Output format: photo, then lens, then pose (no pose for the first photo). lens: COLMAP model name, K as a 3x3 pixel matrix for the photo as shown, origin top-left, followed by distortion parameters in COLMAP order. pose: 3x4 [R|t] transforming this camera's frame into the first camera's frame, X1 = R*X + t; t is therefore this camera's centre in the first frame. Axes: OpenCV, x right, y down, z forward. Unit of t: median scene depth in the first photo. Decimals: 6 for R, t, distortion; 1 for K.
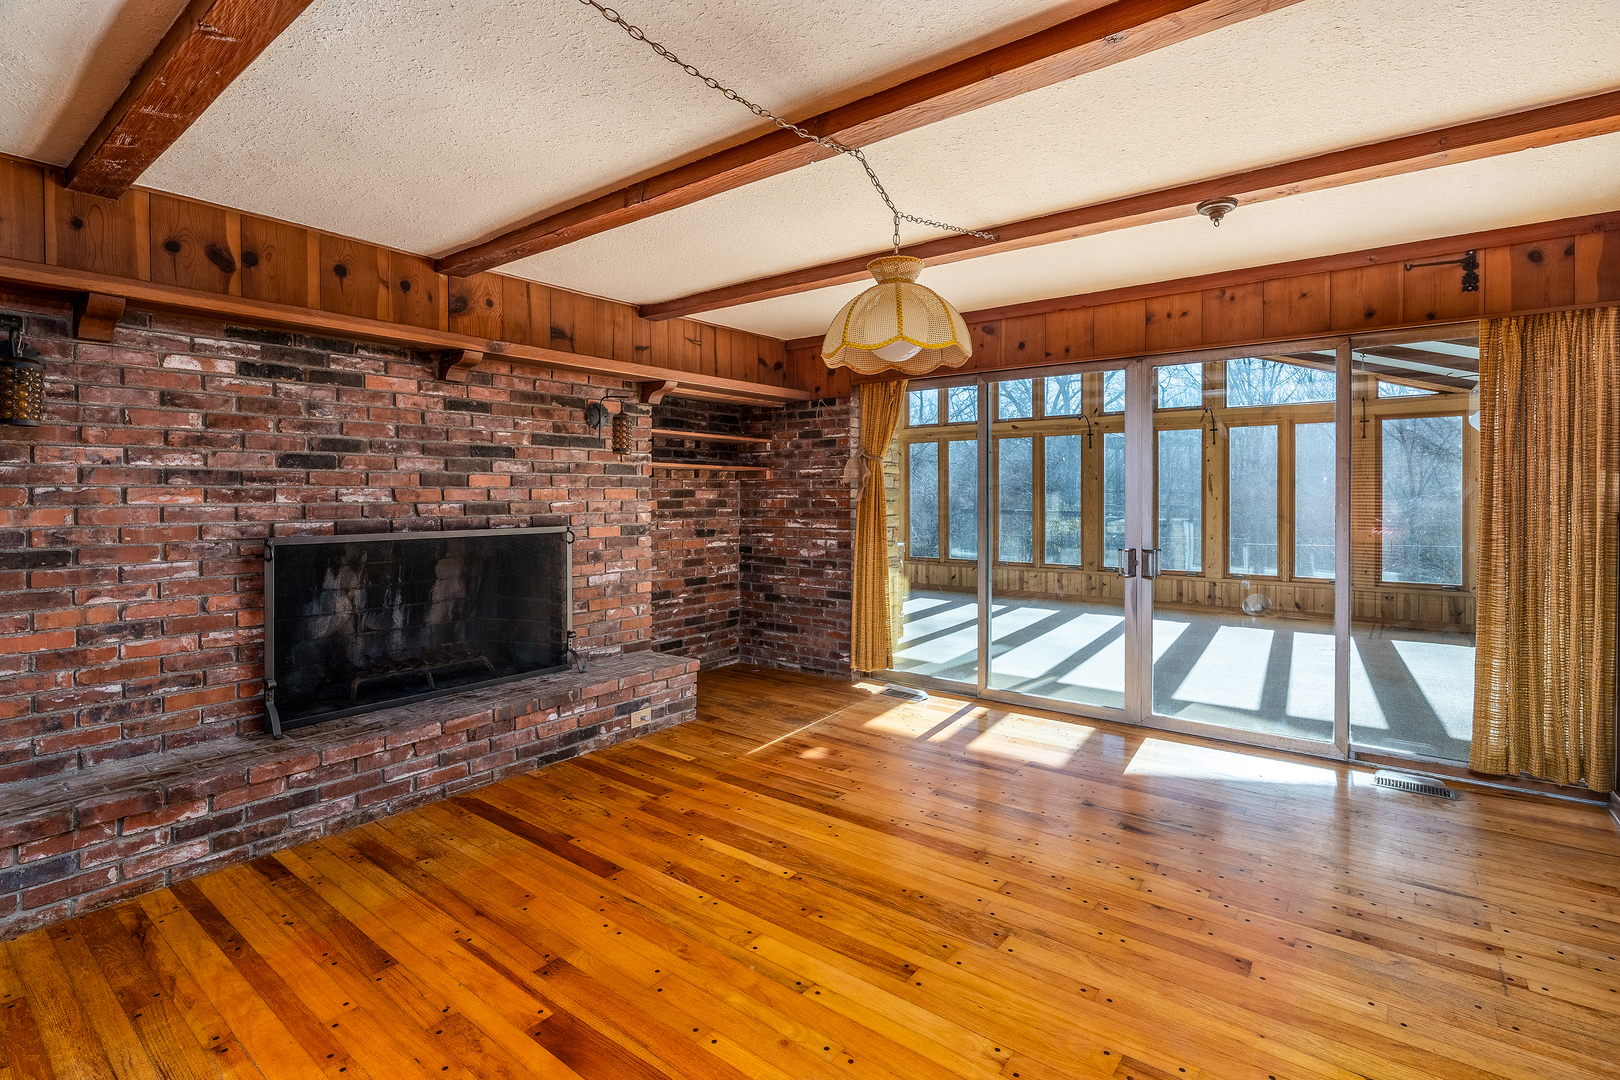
lens RADIAL K [[754.0, 0, 808.8], [0, 754.0, 498.0], [0, 0, 1]] dist [0.000118, 0.001153]
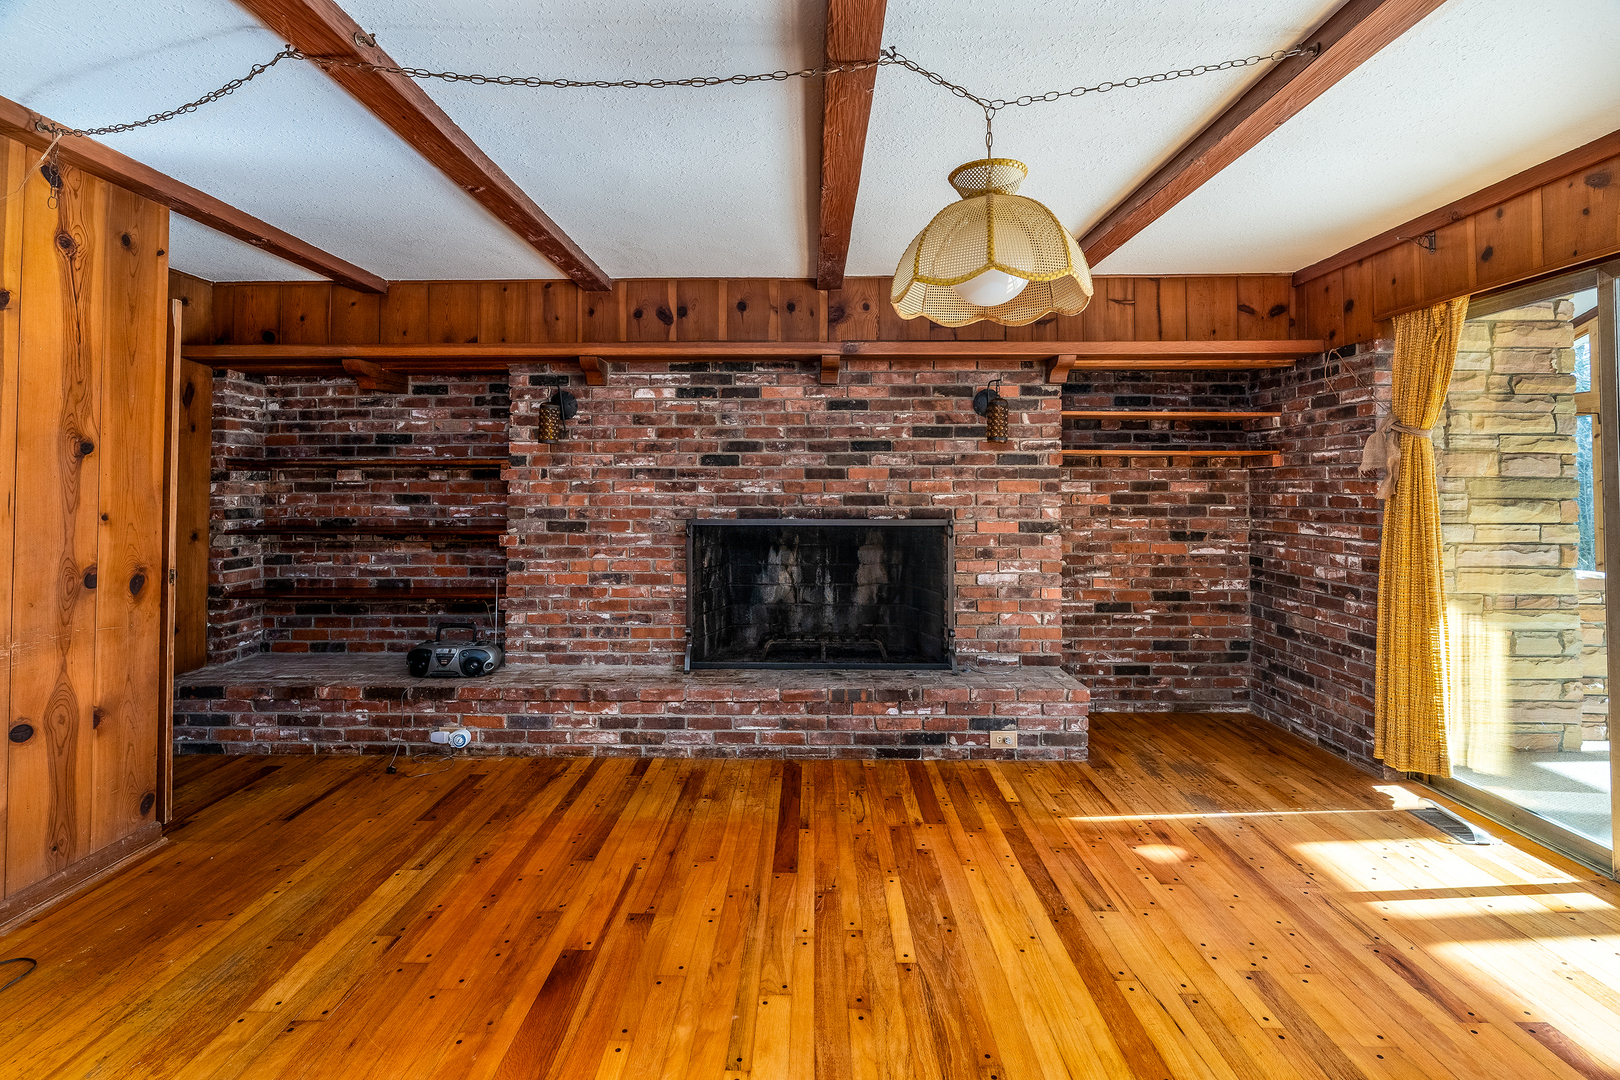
lens RADIAL K [[782.6, 0, 808.3], [0, 782.6, 462.8], [0, 0, 1]] dist [-0.002873, 0.000663]
pose [[0.603003, -0.020288, -0.797481, 0.387455], [-0.006260, 0.999525, -0.030161, -0.004309], [0.797714, 0.023179, 0.602590, 0.261595]]
